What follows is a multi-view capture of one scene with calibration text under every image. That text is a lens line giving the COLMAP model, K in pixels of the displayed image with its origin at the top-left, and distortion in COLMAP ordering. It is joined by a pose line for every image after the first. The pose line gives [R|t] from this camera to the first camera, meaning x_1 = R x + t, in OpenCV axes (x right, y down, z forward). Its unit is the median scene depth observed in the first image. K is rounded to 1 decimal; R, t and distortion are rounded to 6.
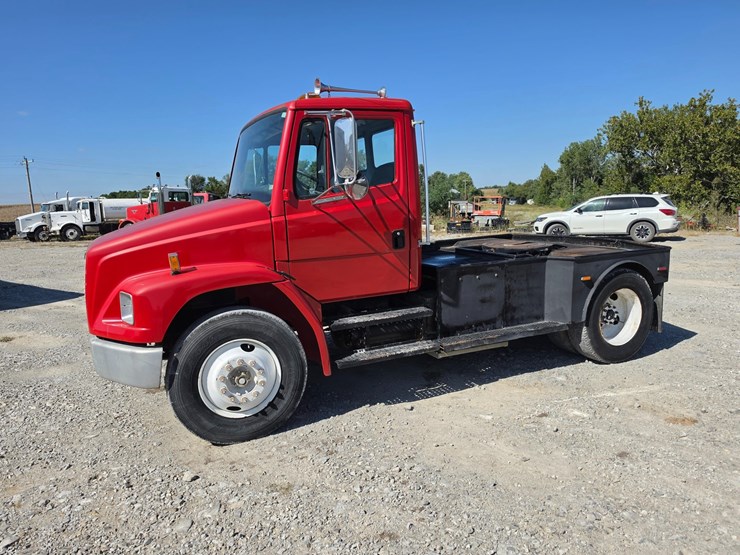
lens RADIAL K [[507.9, 0, 361.1], [0, 507.9, 276.0], [0, 0, 1]] dist [0.089099, -0.125944]
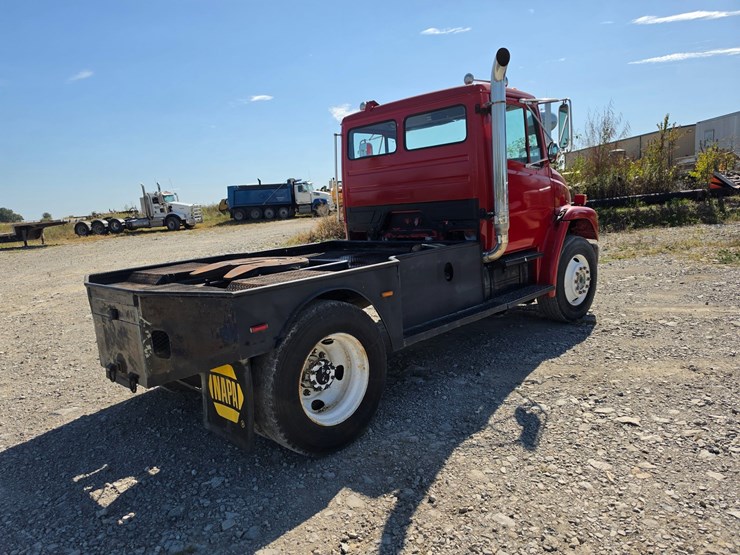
lens RADIAL K [[508.6, 0, 366.3], [0, 508.6, 279.9], [0, 0, 1]] dist [0.084755, -0.117475]
pose [[-0.925812, 0.167634, -0.338779, 0.515306], [0.059860, 0.949991, 0.306487, -0.305985], [0.373214, 0.263470, -0.889548, 2.118145]]
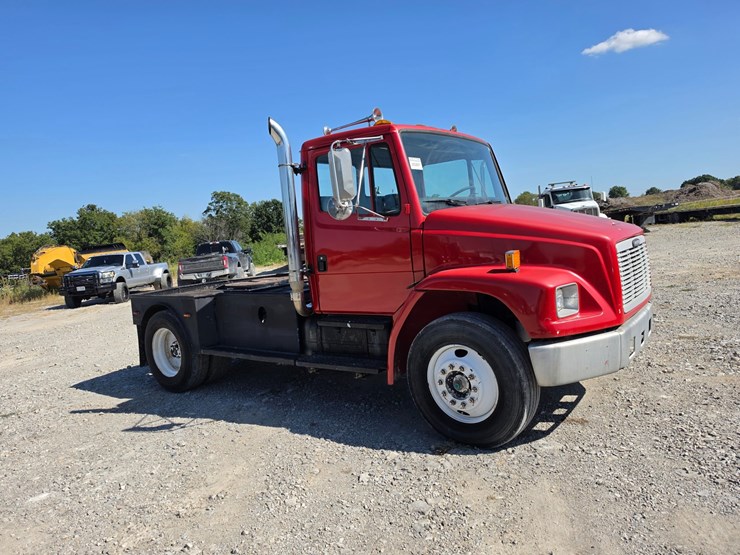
lens RADIAL K [[510.4, 0, 362.4], [0, 510.4, 274.7], [0, 0, 1]] dist [0.082735, -0.108224]
pose [[-0.474626, 0.013128, 0.880090, -0.991199], [0.243514, 0.962819, 0.116964, -0.190139], [-0.845831, 0.269829, -0.460176, 1.660754]]
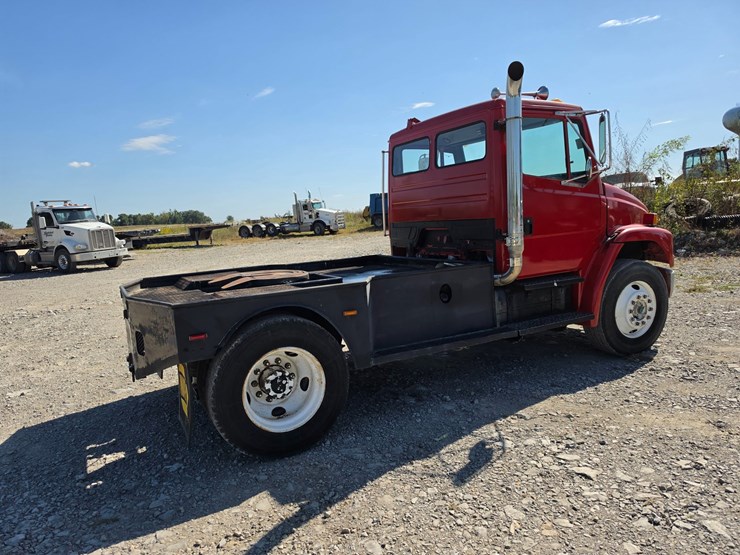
lens RADIAL K [[508.9, 0, 366.0], [0, 508.9, 287.5], [0, 0, 1]] dist [0.086683, -0.124633]
pose [[-0.991925, 0.113367, -0.056863, 0.257210], [0.092570, 0.953620, 0.286426, -0.310848], [0.086697, 0.278850, -0.956413, 2.197922]]
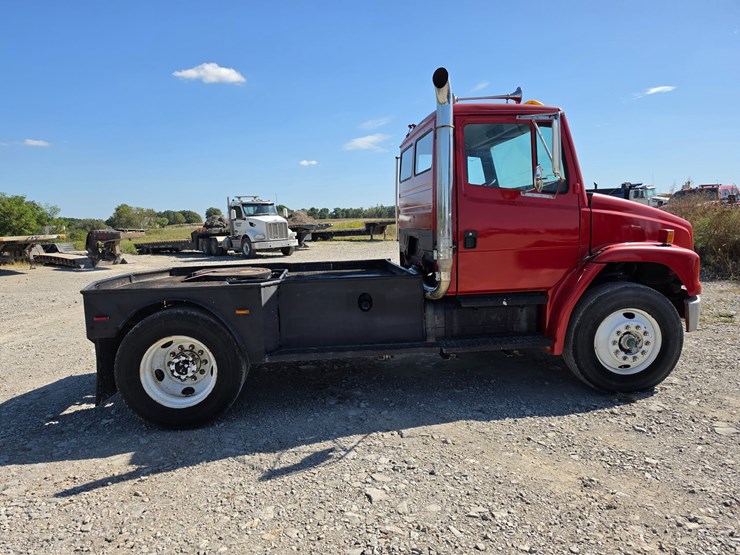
lens RADIAL K [[508.9, 0, 366.0], [0, 508.9, 287.5], [0, 0, 1]] dist [0.086683, -0.124633]
pose [[-0.948533, 0.034801, 0.314761, -0.215373], [0.119391, 0.959898, 0.253656, -0.286848], [-0.293311, 0.278181, -0.914650, 2.179365]]
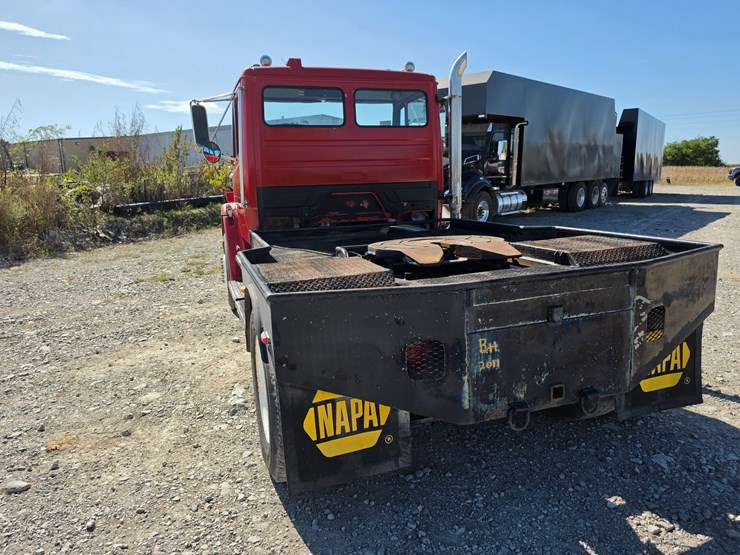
lens RADIAL K [[508.6, 0, 366.3], [0, 508.6, 279.9], [0, 0, 1]] dist [0.084755, -0.117475]
pose [[-0.094560, 0.239644, -0.966245, 1.067121], [-0.114611, 0.961520, 0.249688, -0.189827], [0.988900, 0.134353, -0.063456, 1.218721]]
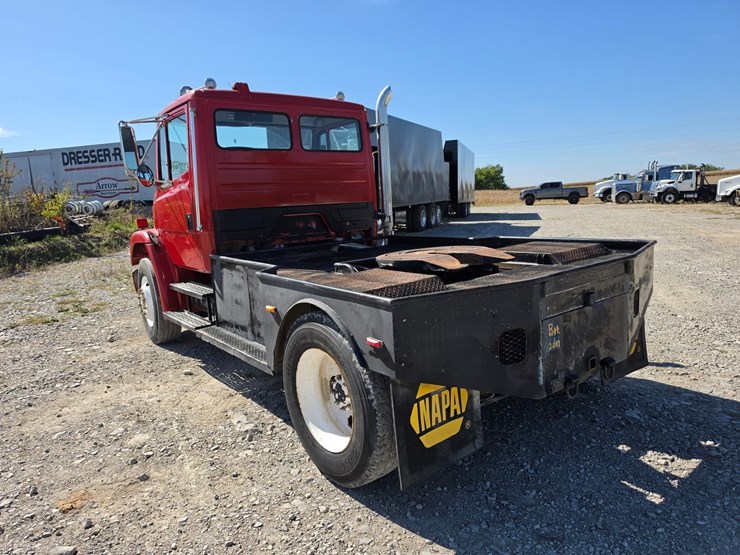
lens RADIAL K [[505.7, 0, 361.7], [0, 505.7, 283.7], [0, 0, 1]] dist [0.080852, -0.118585]
pose [[0.226563, 0.194238, -0.954432, 1.093883], [-0.104958, 0.979076, 0.174339, -0.153586], [0.968325, 0.060677, 0.242210, 0.974817]]
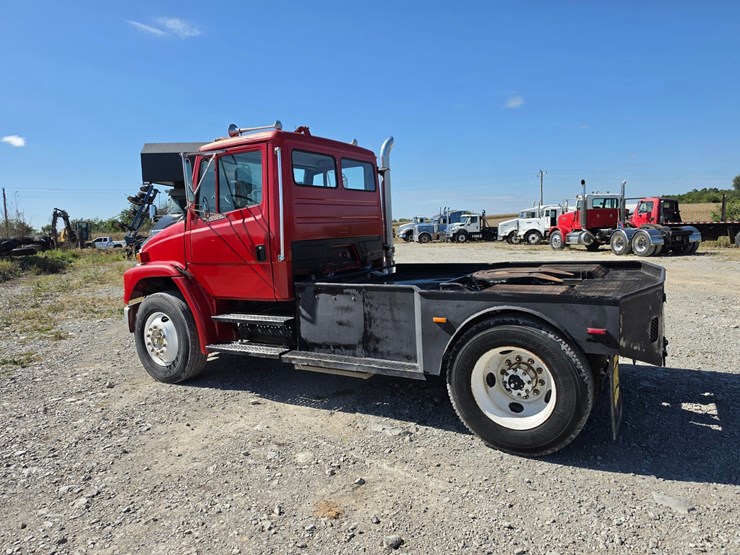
lens RADIAL K [[507.9, 0, 361.1], [0, 507.9, 276.0], [0, 0, 1]] dist [0.089099, -0.125944]
pose [[0.571766, 0.095704, -0.814816, 1.008460], [-0.103837, 0.993628, 0.043842, -0.083681], [0.813819, 0.059540, 0.578060, 0.466631]]
